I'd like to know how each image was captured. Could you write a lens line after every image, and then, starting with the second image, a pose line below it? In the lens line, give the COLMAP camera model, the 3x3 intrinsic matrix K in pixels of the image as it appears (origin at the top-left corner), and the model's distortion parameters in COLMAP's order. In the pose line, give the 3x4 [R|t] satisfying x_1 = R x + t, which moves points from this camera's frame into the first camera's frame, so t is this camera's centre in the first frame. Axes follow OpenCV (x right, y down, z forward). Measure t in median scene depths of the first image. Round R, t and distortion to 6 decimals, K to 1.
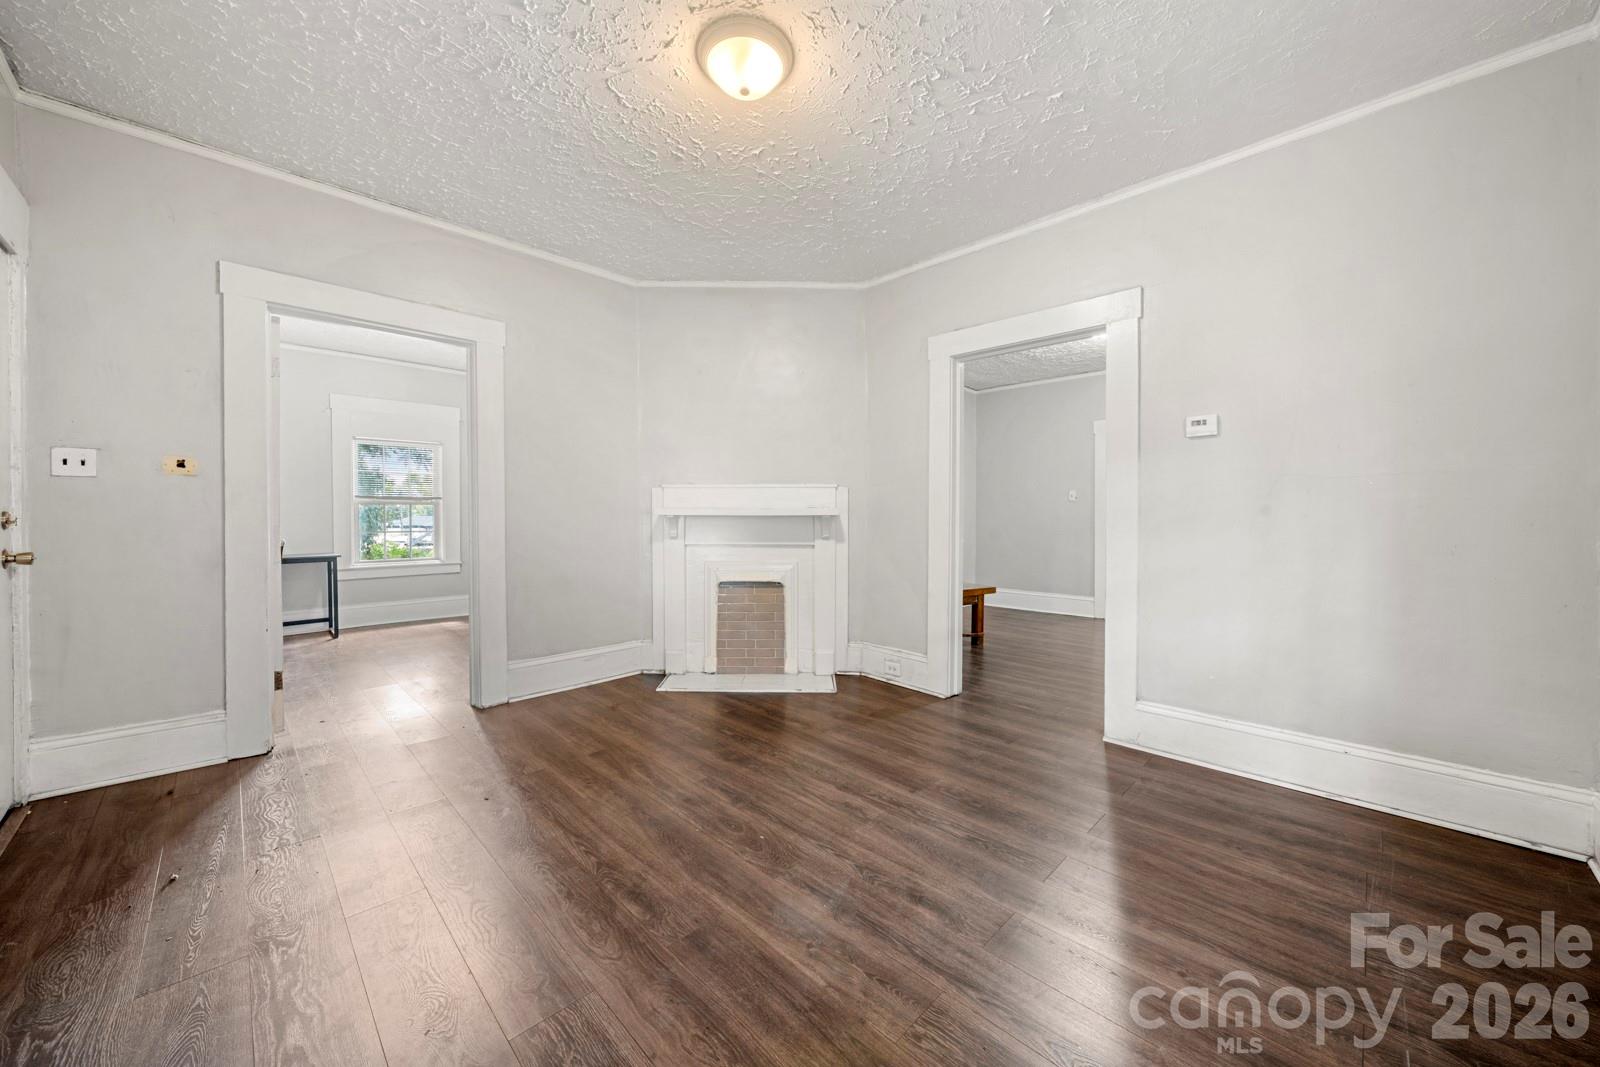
lens RADIAL K [[577.1, 0, 806.9], [0, 577.1, 519.0], [0, 0, 1]] dist [-0.005279, -0.000210]
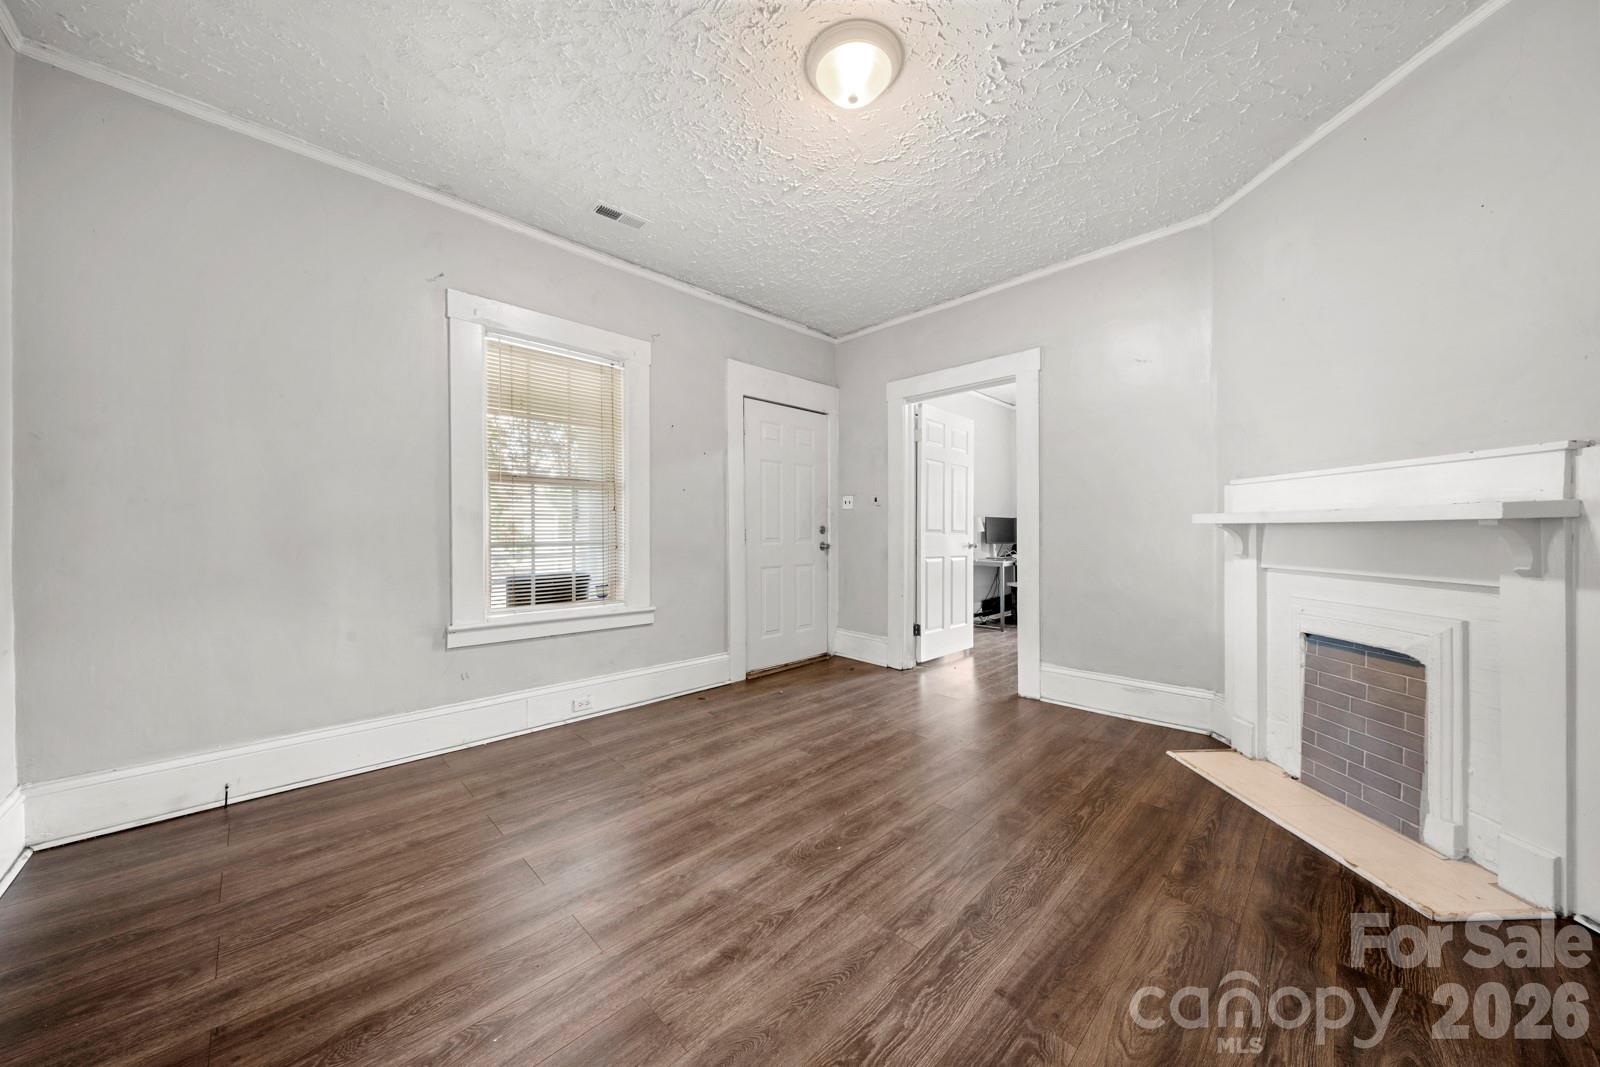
lens RADIAL K [[555.2, 0, 790.8], [0, 555.2, 528.6], [0, 0, 1]] dist [0.000546, -0.000434]
pose [[-0.021787, -0.002971, -0.999758, 0.652061], [-0.000381, 0.999996, -0.002964, 0.002852], [0.999763, 0.000317, -0.021788, 0.691940]]
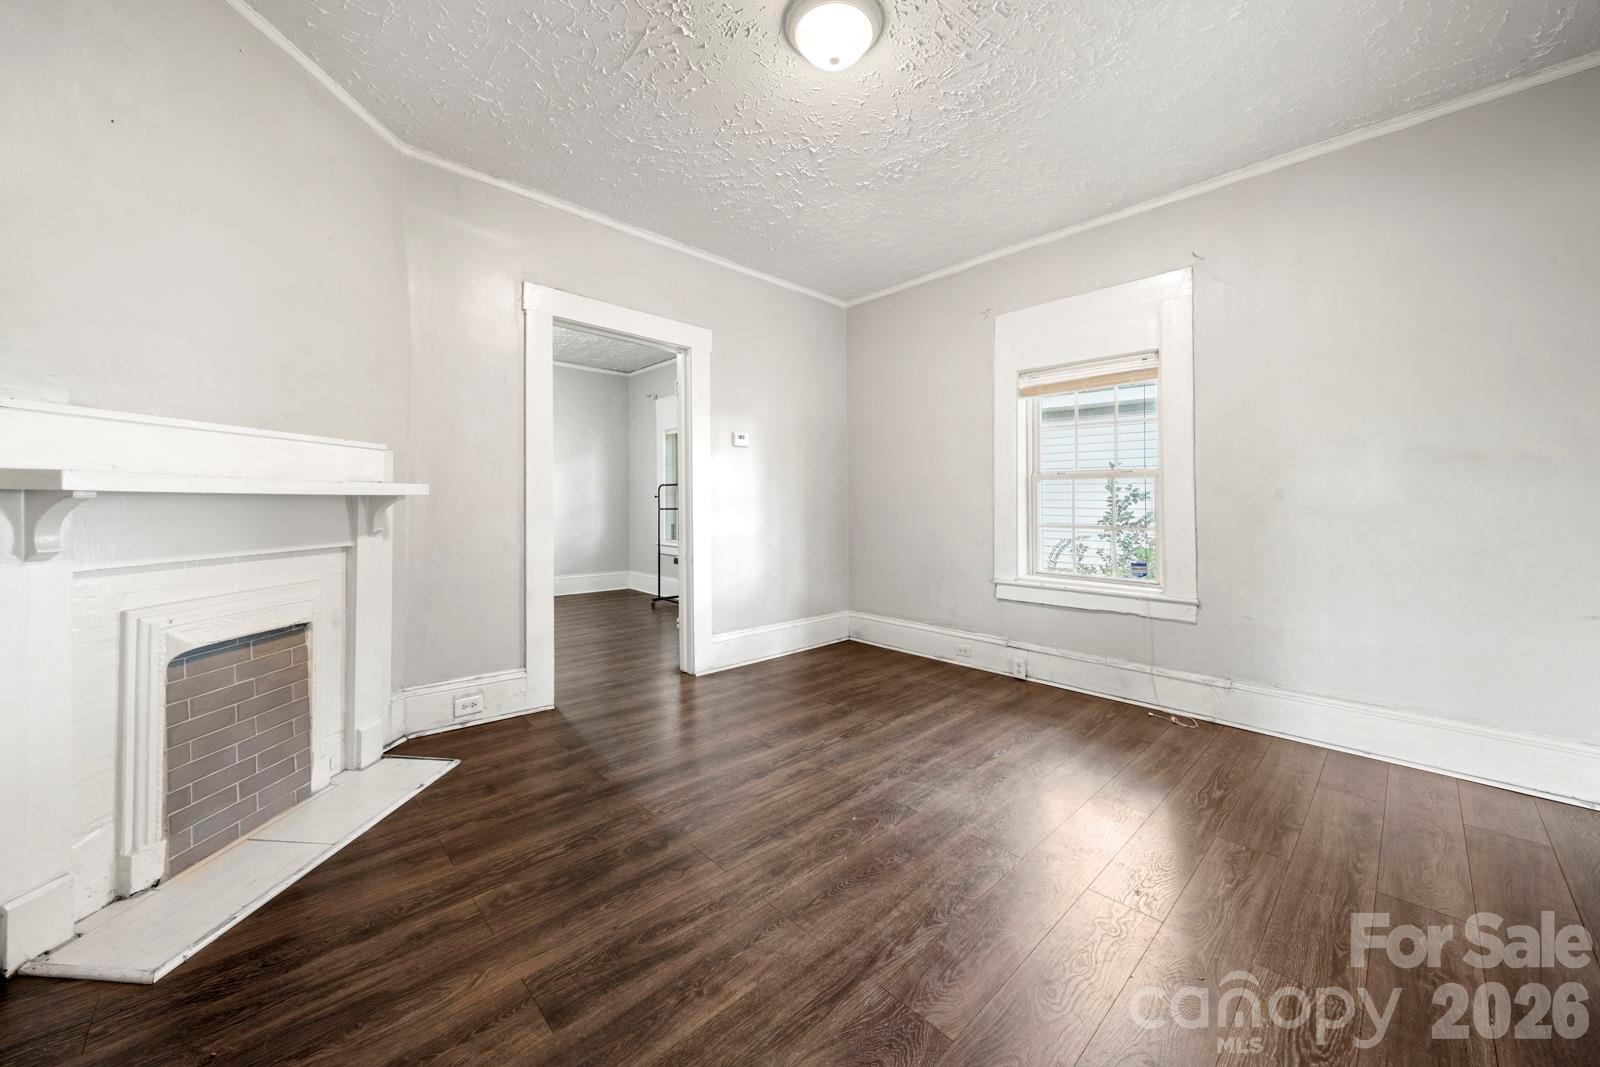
lens RADIAL K [[577.1, 0, 799.9], [0, 577.1, 526.9], [0, 0, 1]] dist [-0.005279, -0.000210]
pose [[0.034804, -0.044360, 0.998409, -0.790295], [-0.005282, 0.998992, 0.044570, -0.003186], [-0.999380, -0.006825, 0.034534, 0.785766]]
